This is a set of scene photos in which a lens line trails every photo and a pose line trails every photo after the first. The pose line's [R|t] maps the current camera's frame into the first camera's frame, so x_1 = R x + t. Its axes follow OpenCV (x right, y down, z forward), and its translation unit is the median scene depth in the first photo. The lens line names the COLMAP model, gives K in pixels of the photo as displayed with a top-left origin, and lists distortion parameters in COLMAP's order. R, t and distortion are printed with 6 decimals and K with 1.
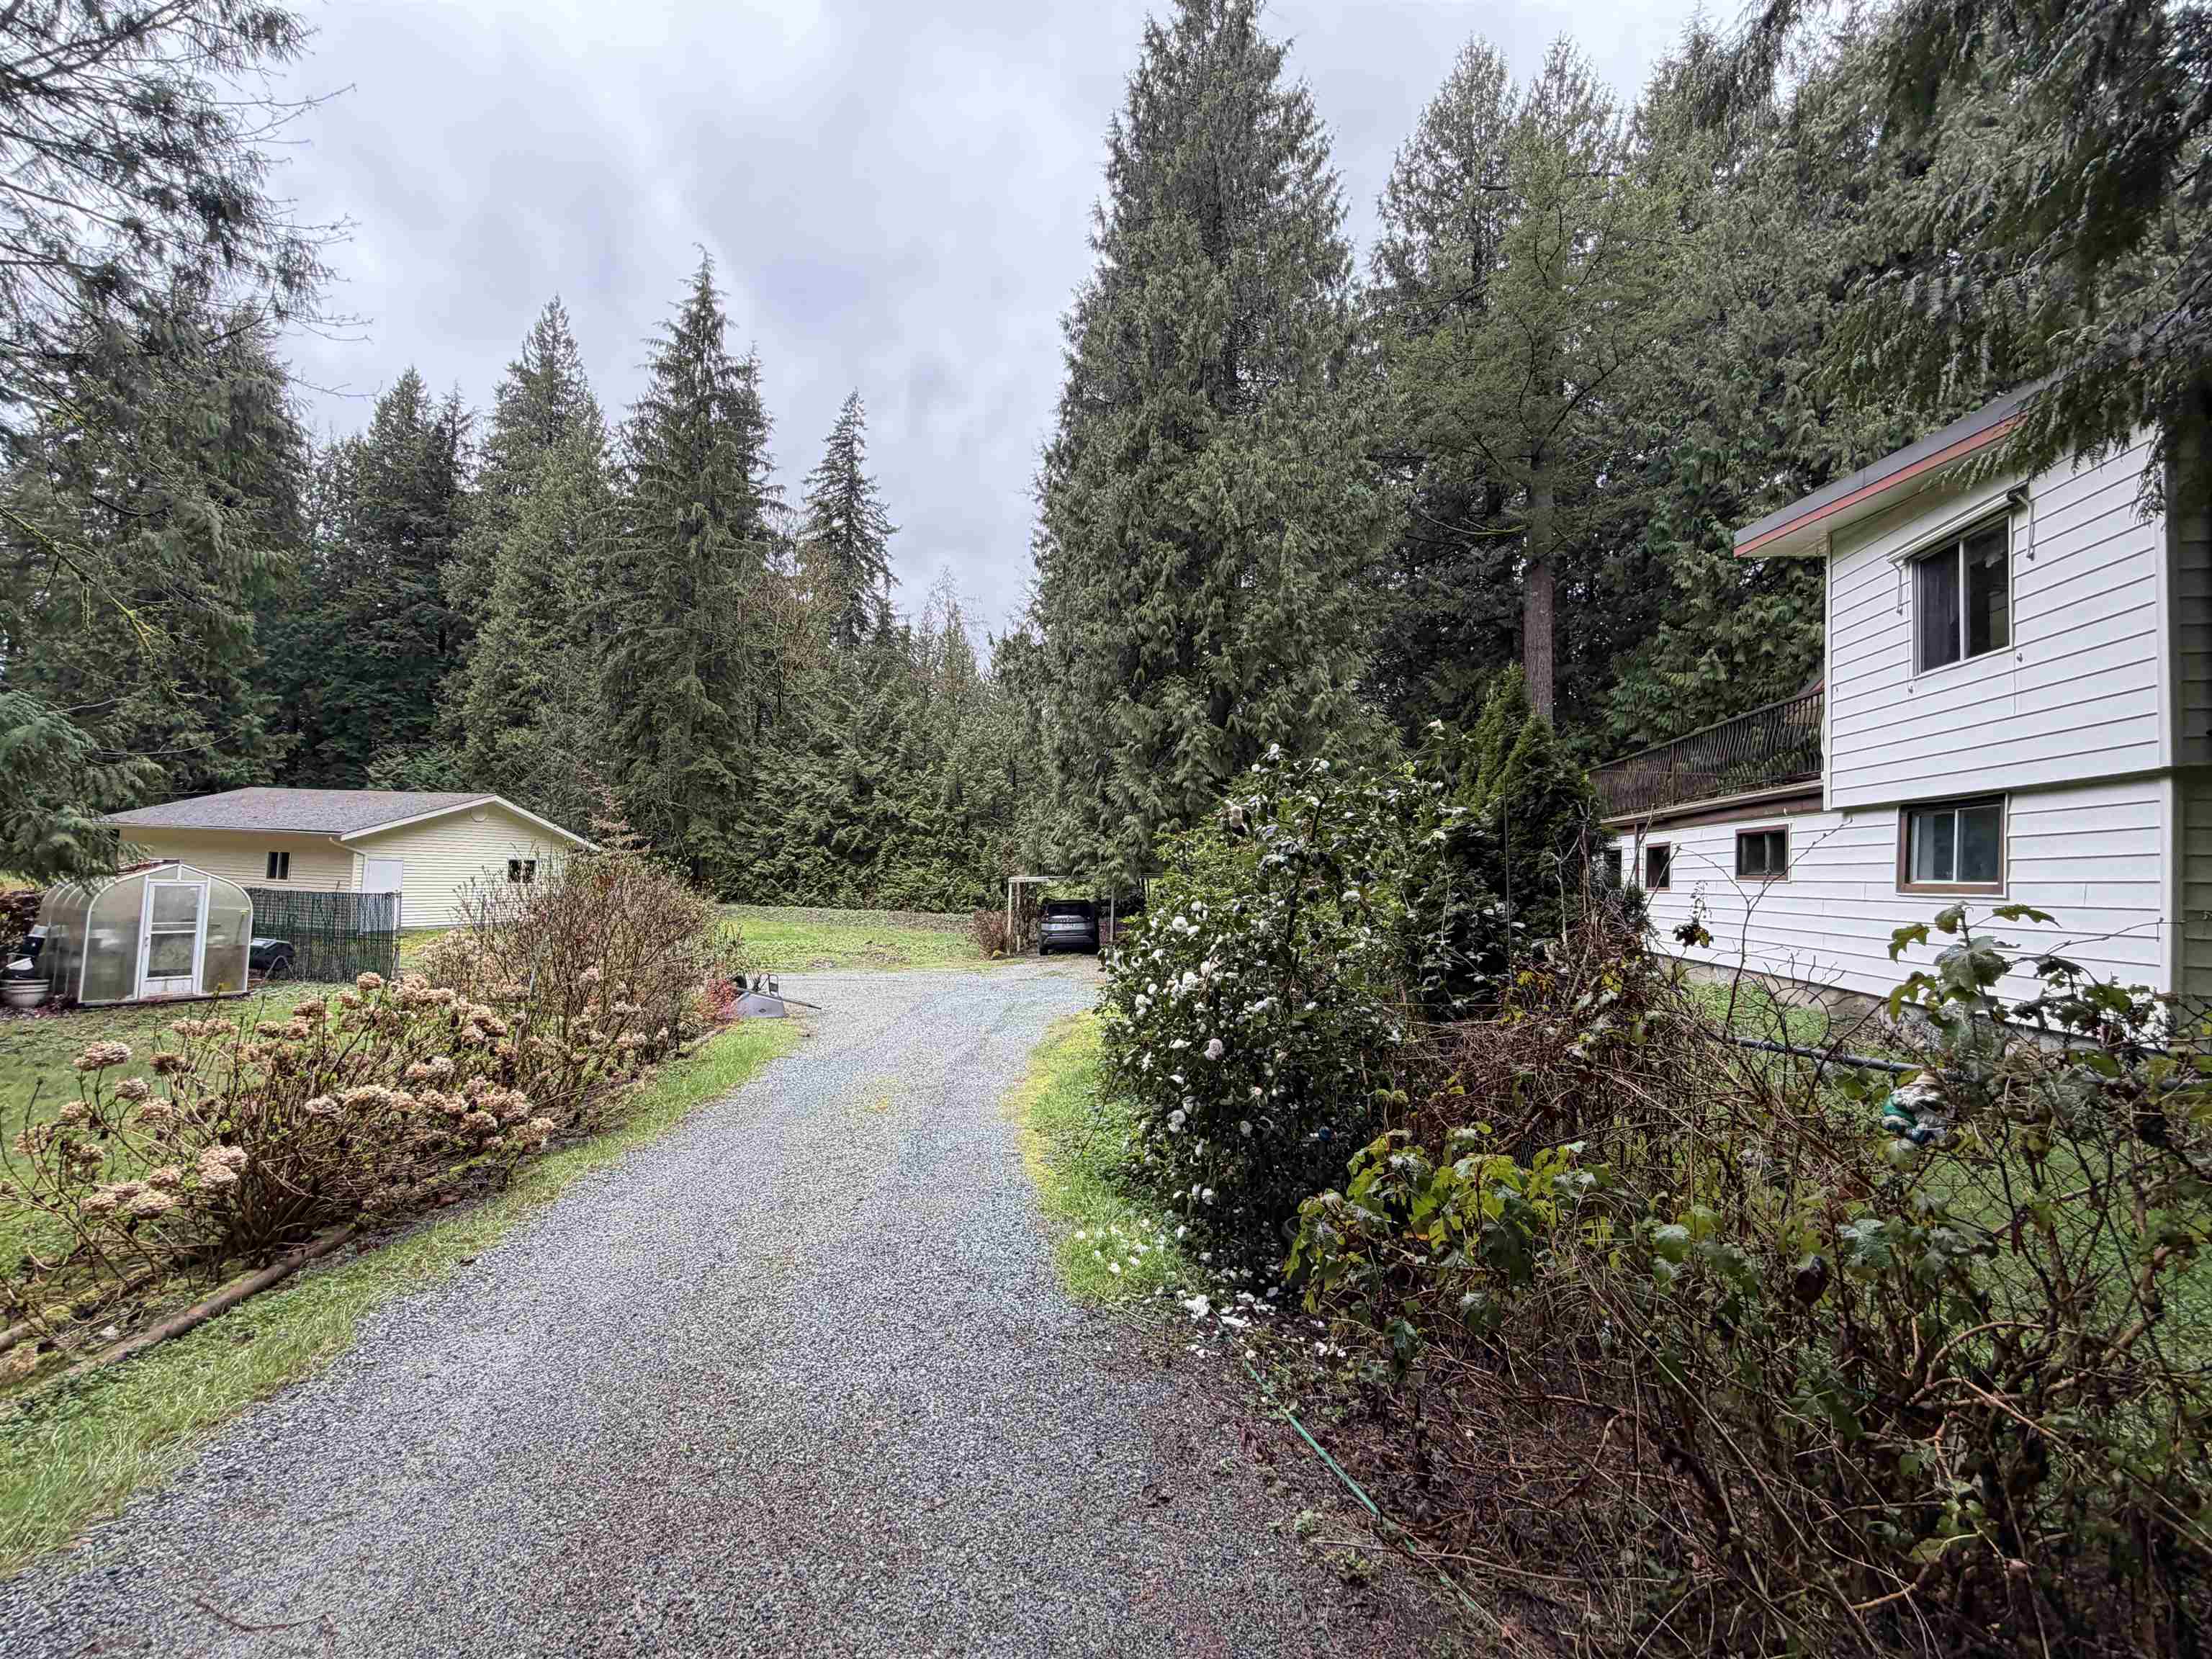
lens RADIAL K [[881.7, 0, 1104.5], [0, 881.7, 831.1], [0, 0, 1]] dist [0.001258, 0.000191]
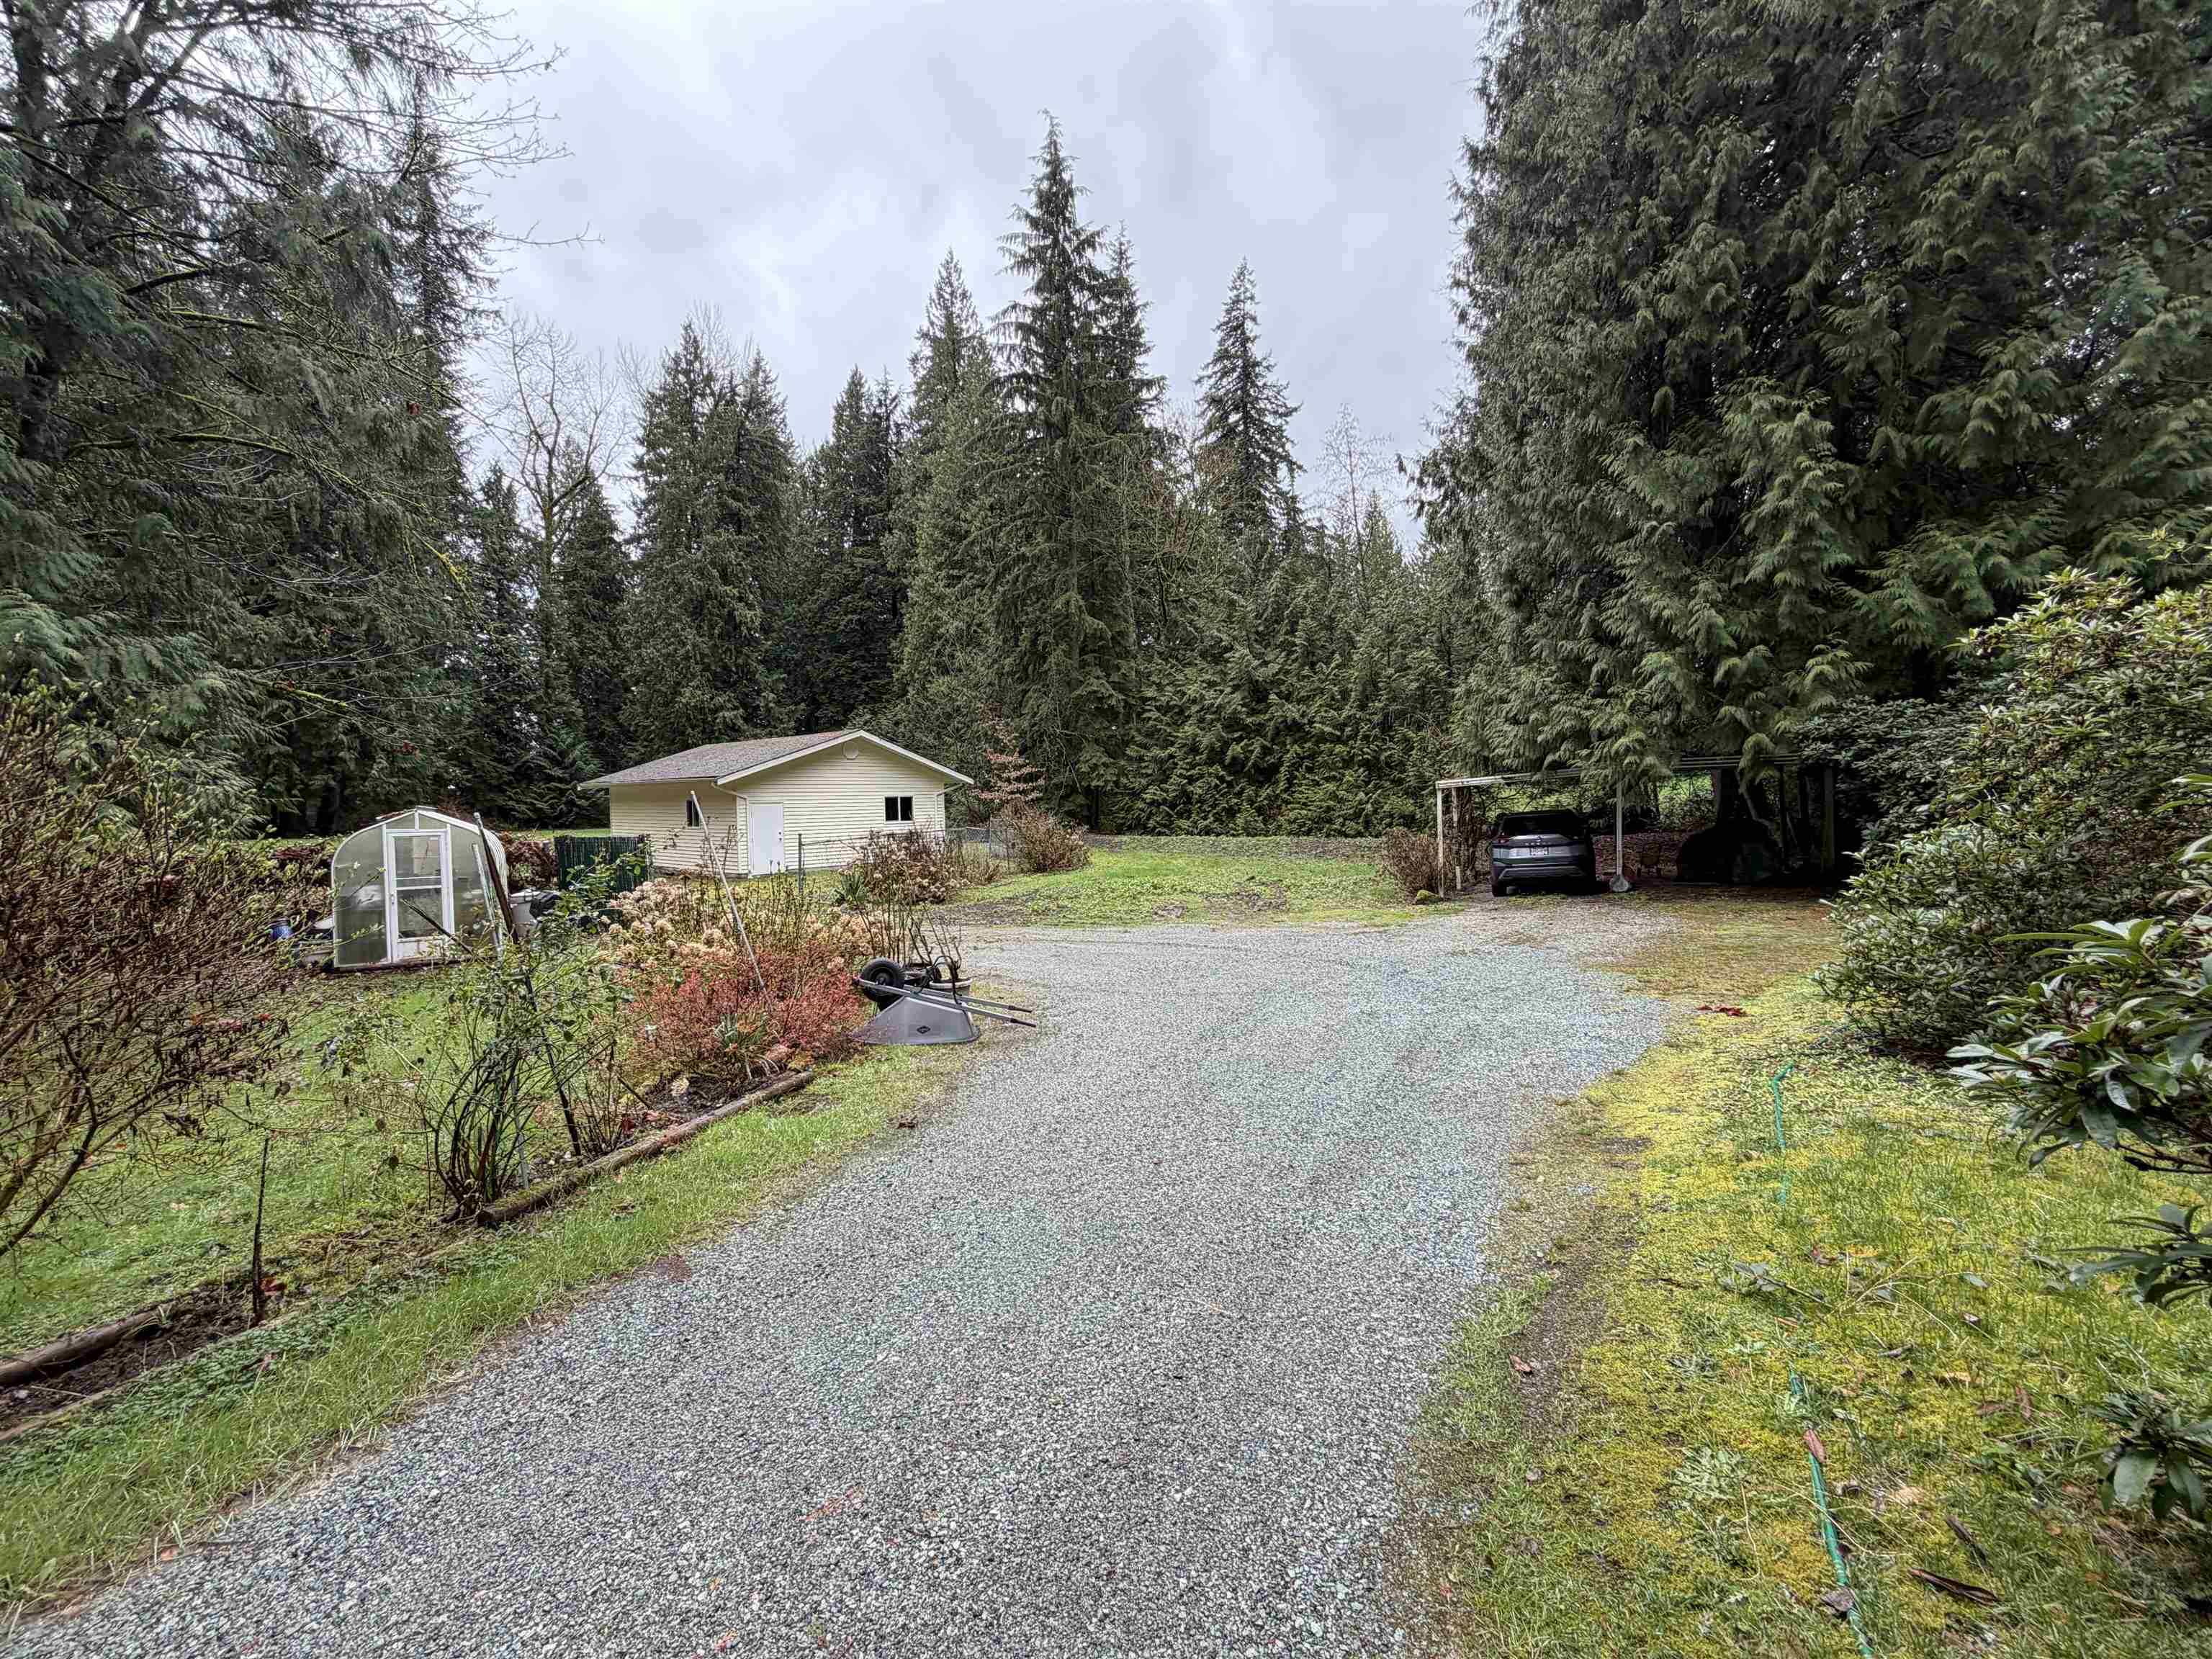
lens RADIAL K [[881.7, 0, 1094.0], [0, 881.7, 828.6], [0, 0, 1]] dist [0.001258, 0.000191]
pose [[0.876074, -0.037756, -0.480696, -0.009654], [0.076285, 0.995227, 0.060861, 0.016761], [0.476104, -0.089989, 0.874773, 0.175107]]
